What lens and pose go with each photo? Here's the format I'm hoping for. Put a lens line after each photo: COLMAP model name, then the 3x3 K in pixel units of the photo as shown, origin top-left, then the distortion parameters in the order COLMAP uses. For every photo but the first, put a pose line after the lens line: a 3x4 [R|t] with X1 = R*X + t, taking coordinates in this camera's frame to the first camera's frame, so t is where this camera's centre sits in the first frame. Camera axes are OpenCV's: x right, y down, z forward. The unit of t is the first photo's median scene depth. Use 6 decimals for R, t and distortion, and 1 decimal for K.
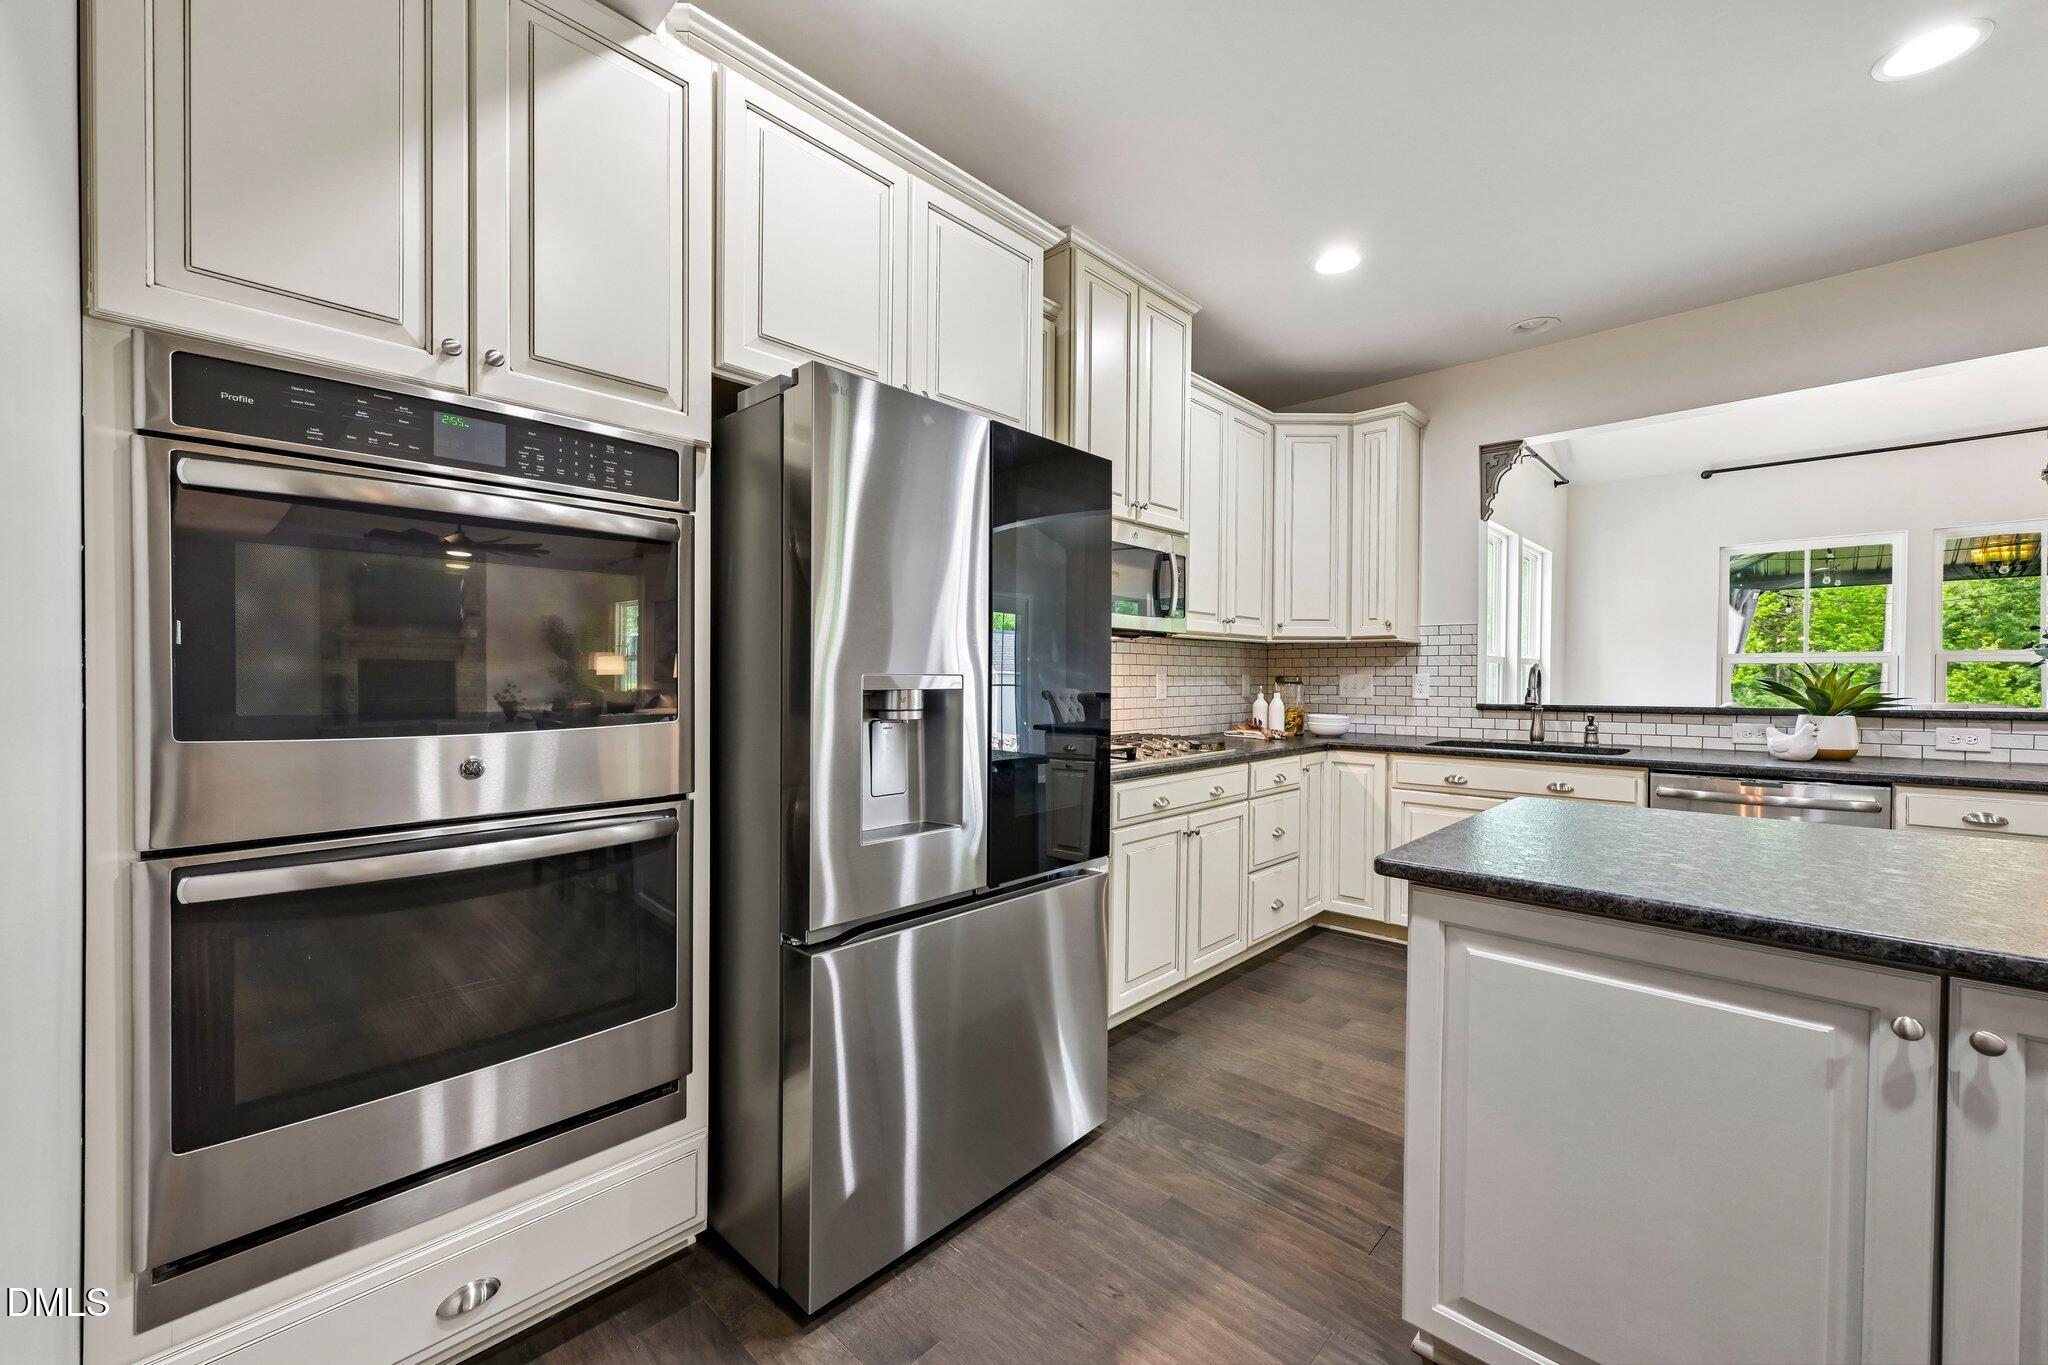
lens RADIAL K [[812.2, 0, 1020.7], [0, 812.2, 690.9], [0, 0, 1]] dist [-0.000369, 0.000155]
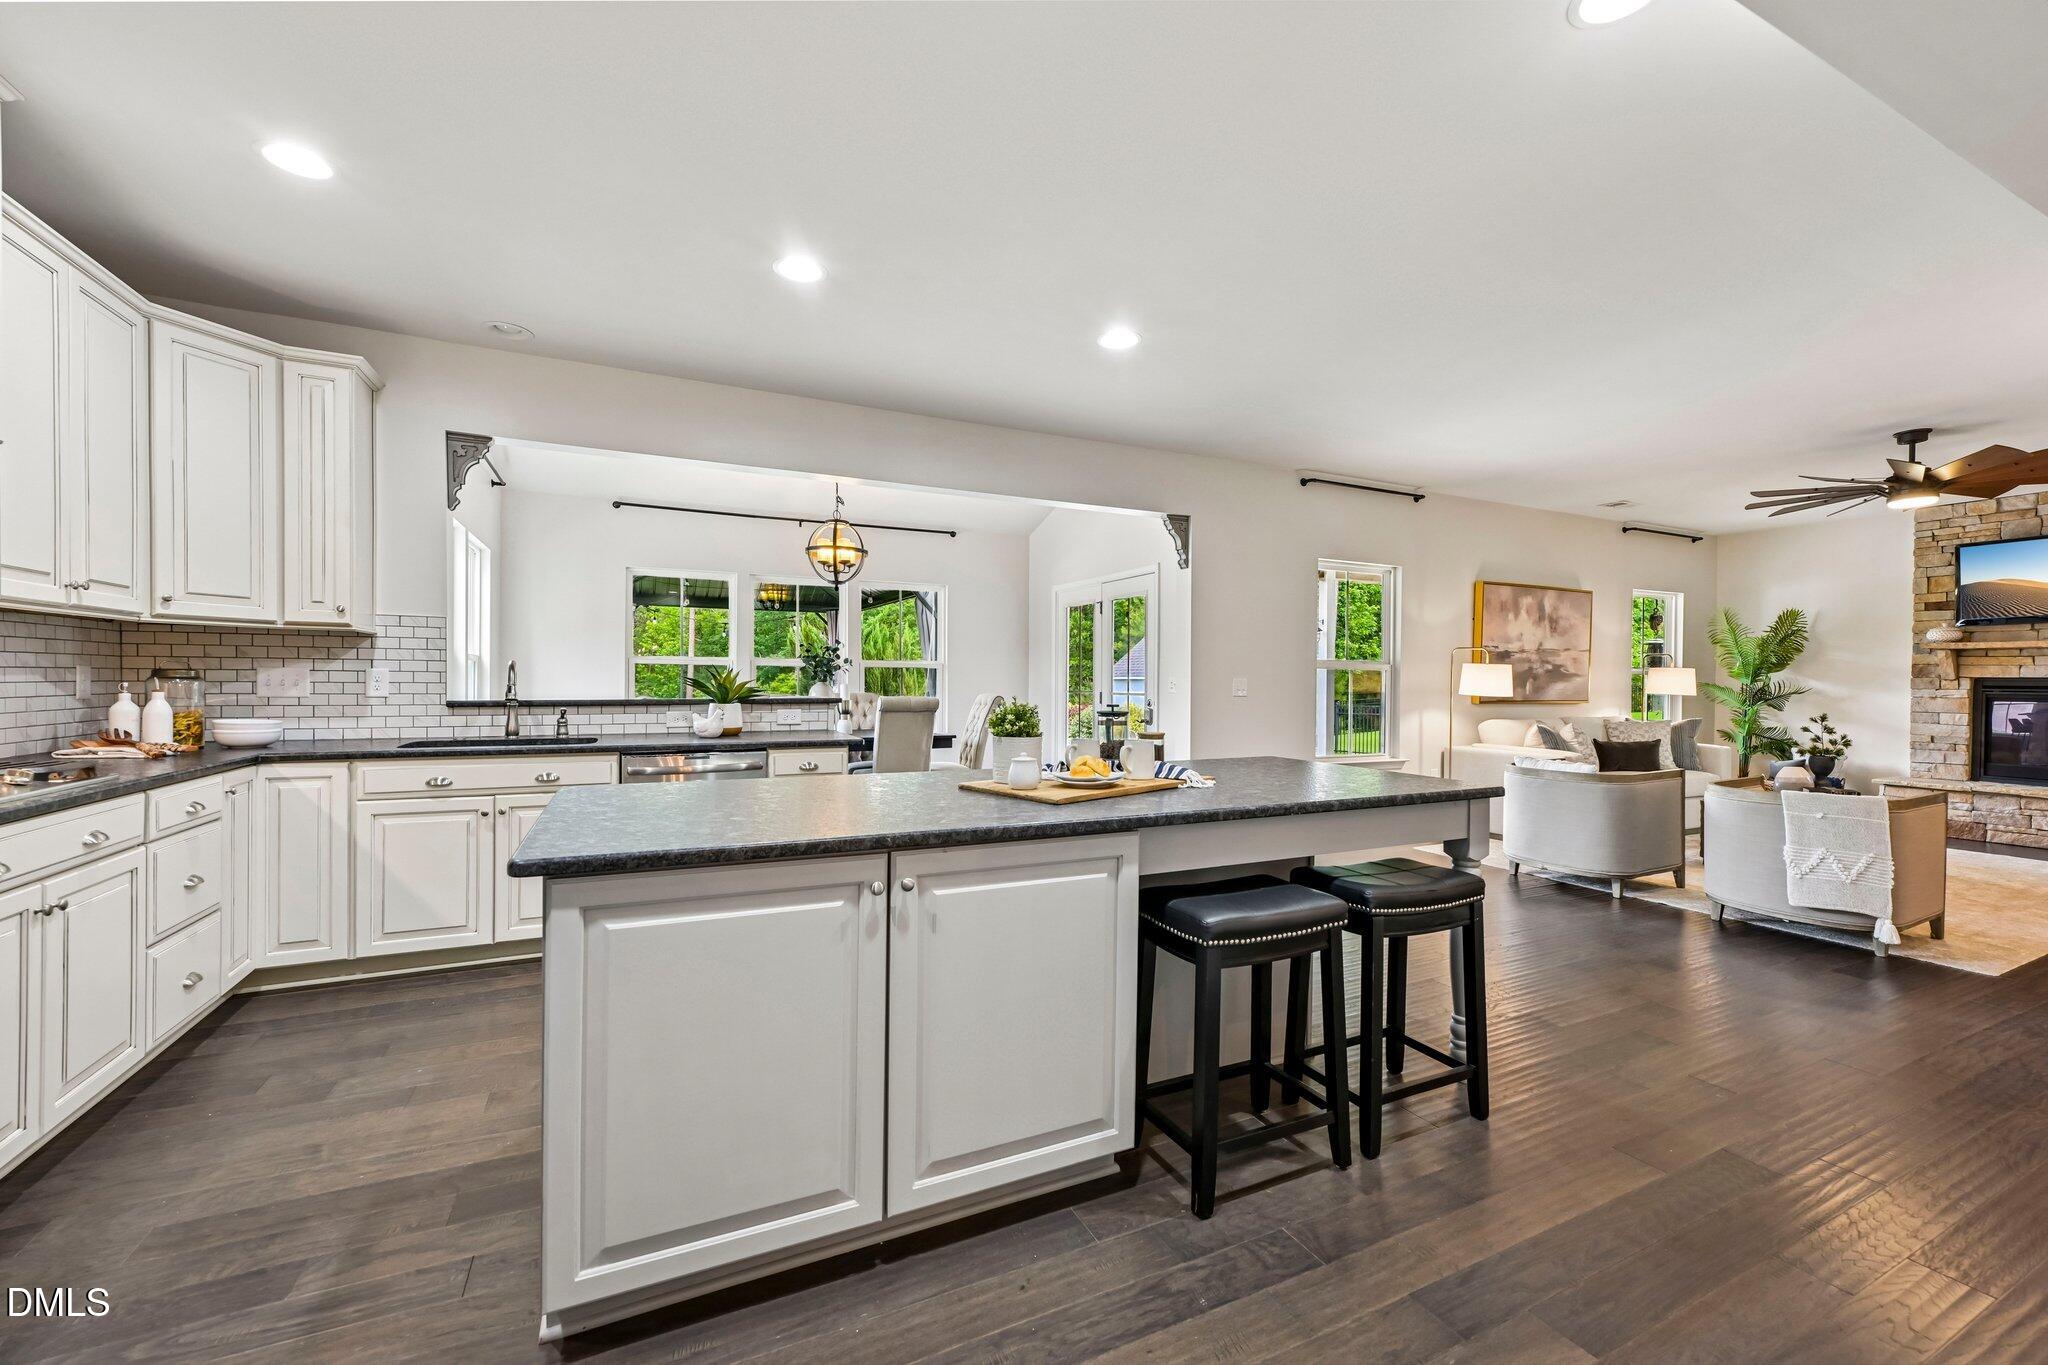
lens RADIAL K [[809.3, 0, 1022.2], [0, 809.3, 683.8], [0, 0, 1]] dist [-0.001551, -0.000105]
pose [[0.358753, -0.003296, 0.933427, -0.086819], [0.005862, 0.999982, 0.001278, -0.001445], [-0.933414, 0.005013, 0.358766, 0.029665]]
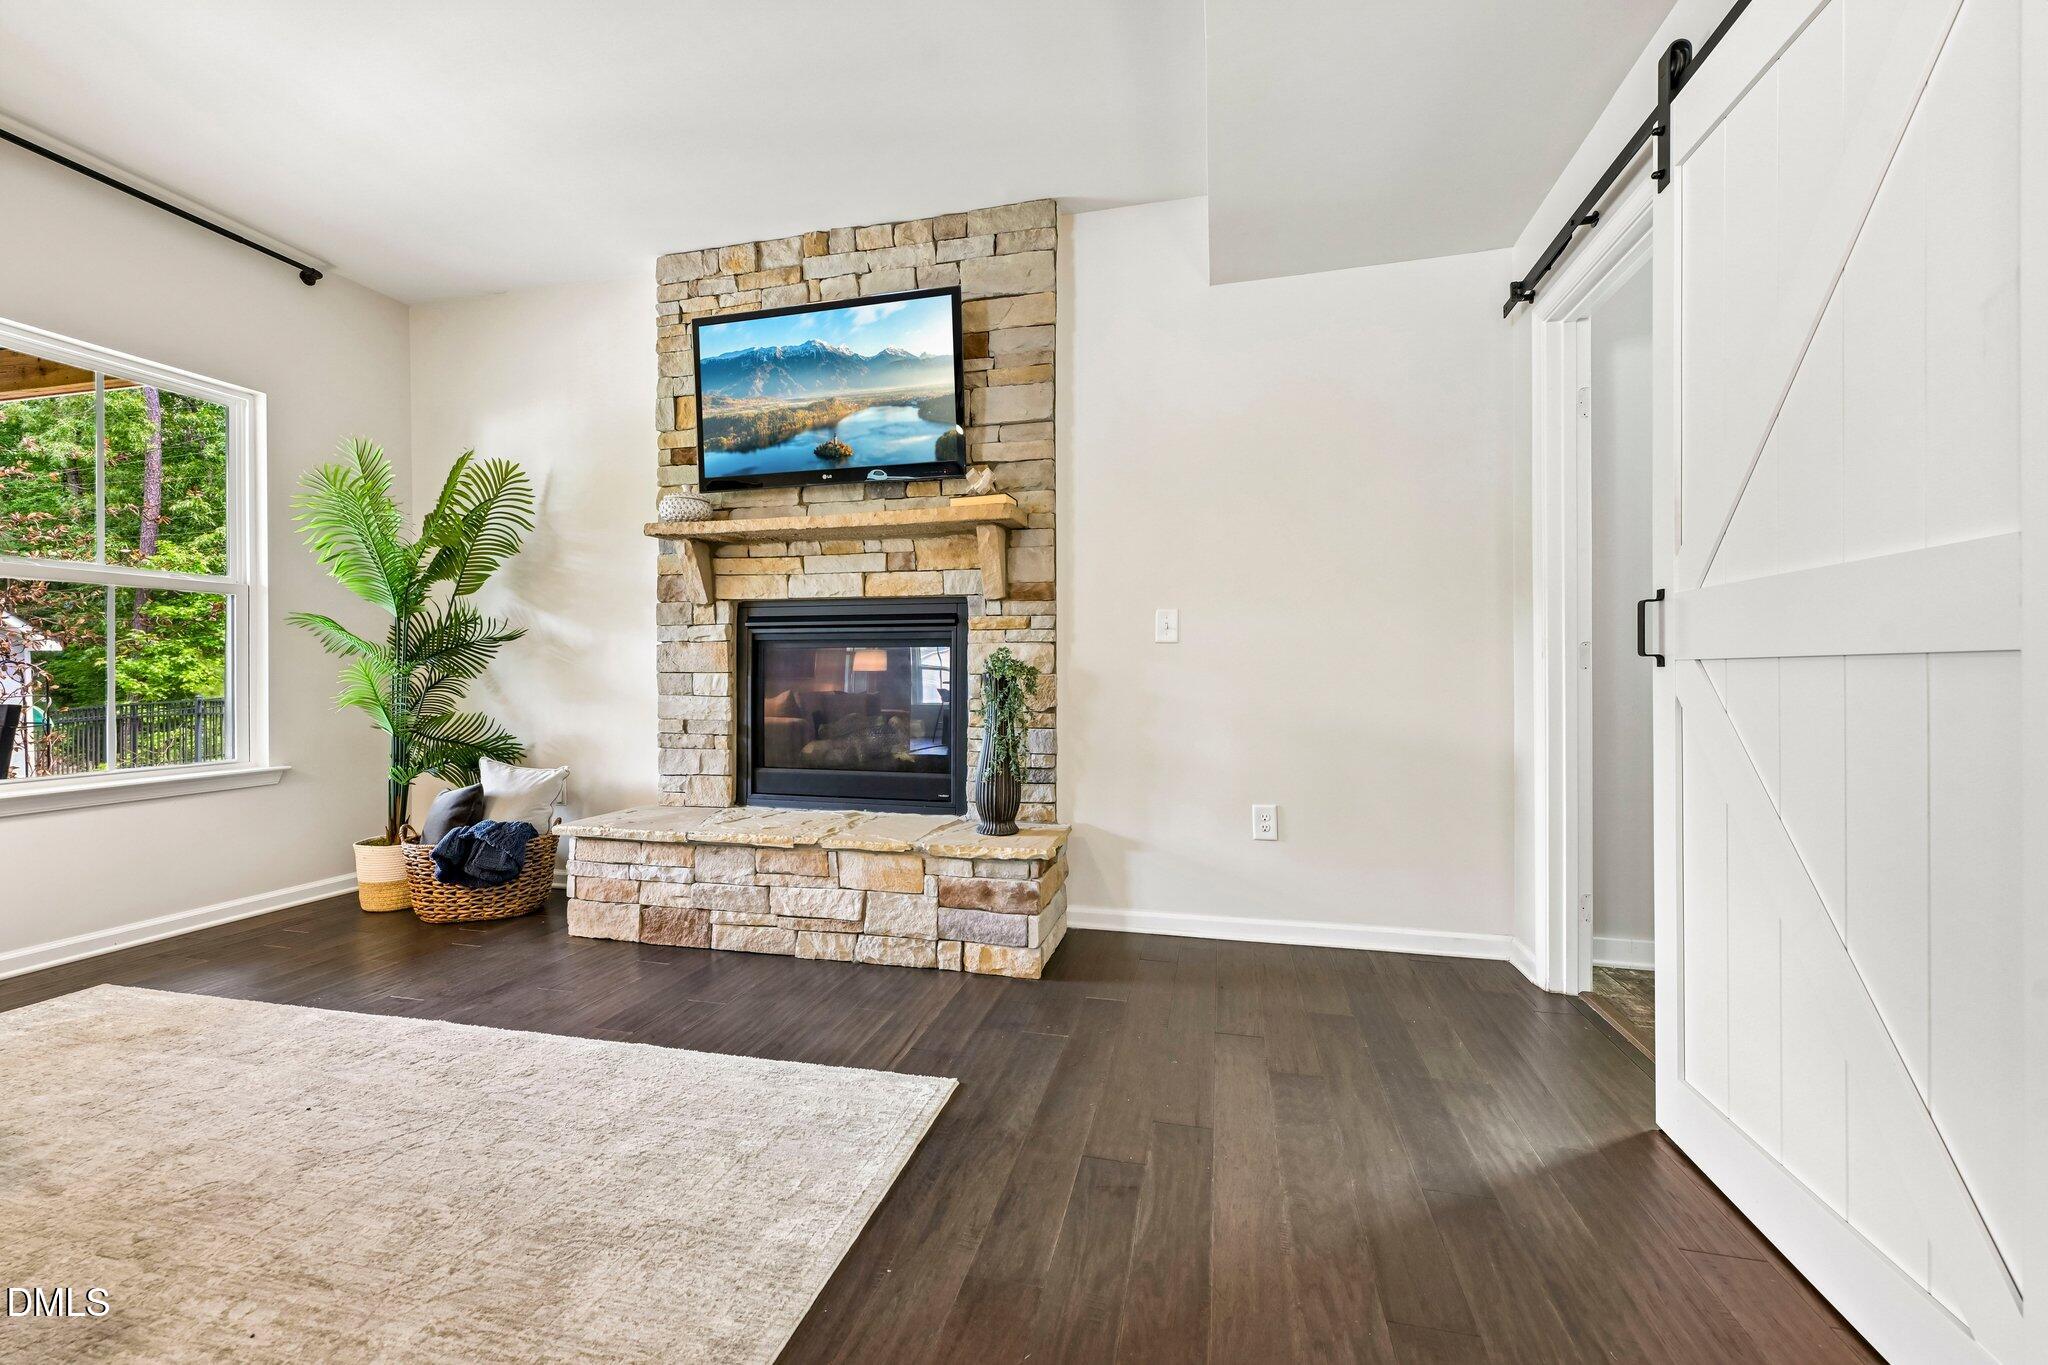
lens RADIAL K [[818.5, 0, 1024.0], [0, 818.5, 682.5], [0, 0, 1]] dist [0.000580, 0.000022]
pose [[-0.495503, -0.012800, 0.868512, 0.460528], [0.011787, 0.999700, 0.021458, 0.026725], [-0.868526, 0.020870, -0.495203, -0.397804]]
